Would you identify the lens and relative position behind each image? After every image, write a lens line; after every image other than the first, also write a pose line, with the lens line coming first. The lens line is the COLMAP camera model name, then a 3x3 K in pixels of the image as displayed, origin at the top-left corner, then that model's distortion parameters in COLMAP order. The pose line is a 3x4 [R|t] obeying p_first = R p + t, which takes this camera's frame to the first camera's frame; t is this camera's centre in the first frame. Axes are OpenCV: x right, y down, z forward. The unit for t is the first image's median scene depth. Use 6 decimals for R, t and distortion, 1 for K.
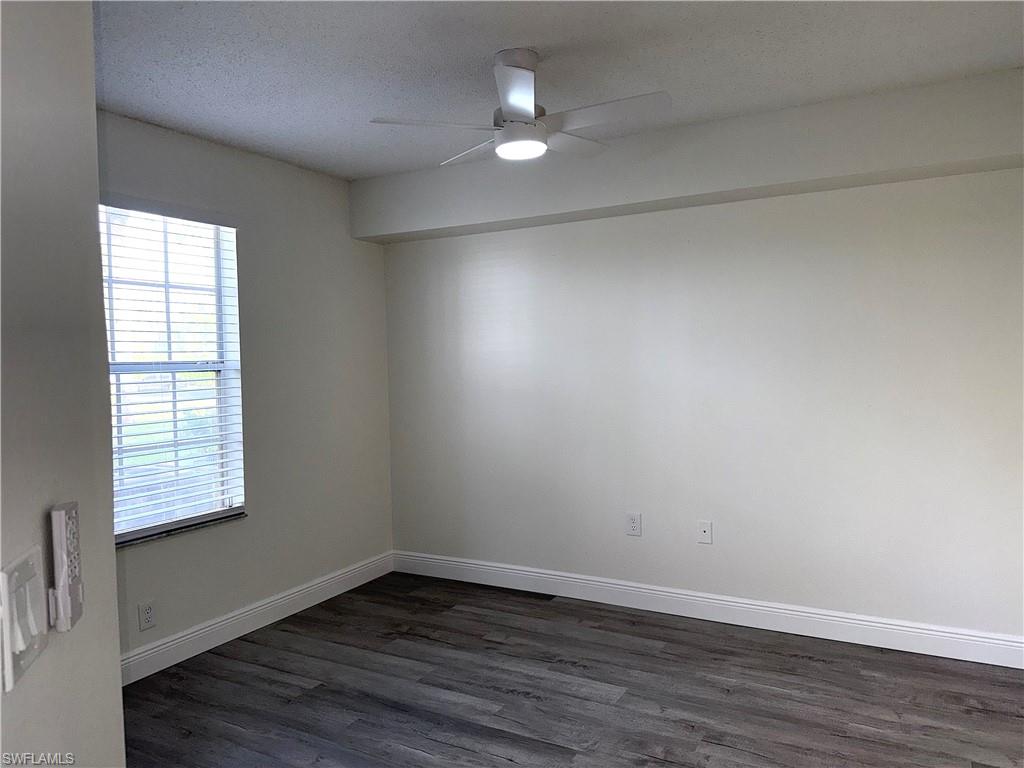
lens RADIAL K [[731.9, 0, 512.0], [0, 731.9, 384.0], [0, 0, 1]] dist [0.002805, -0.000413]
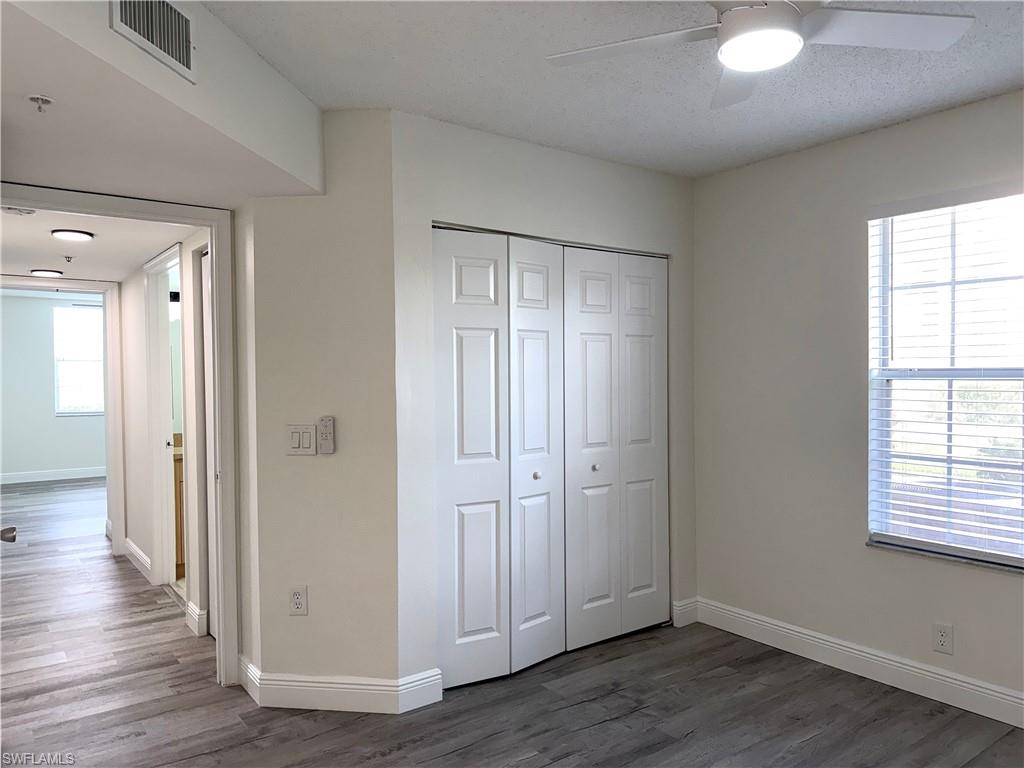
lens RADIAL K [[731.9, 0, 512.0], [0, 731.9, 384.0], [0, 0, 1]] dist [0.002805, -0.000413]
pose [[-0.409251, 0.041469, -0.911479, 0.581616], [-0.015062, 0.998524, 0.052191, -0.050515], [0.912298, 0.035088, -0.408022, 0.890285]]
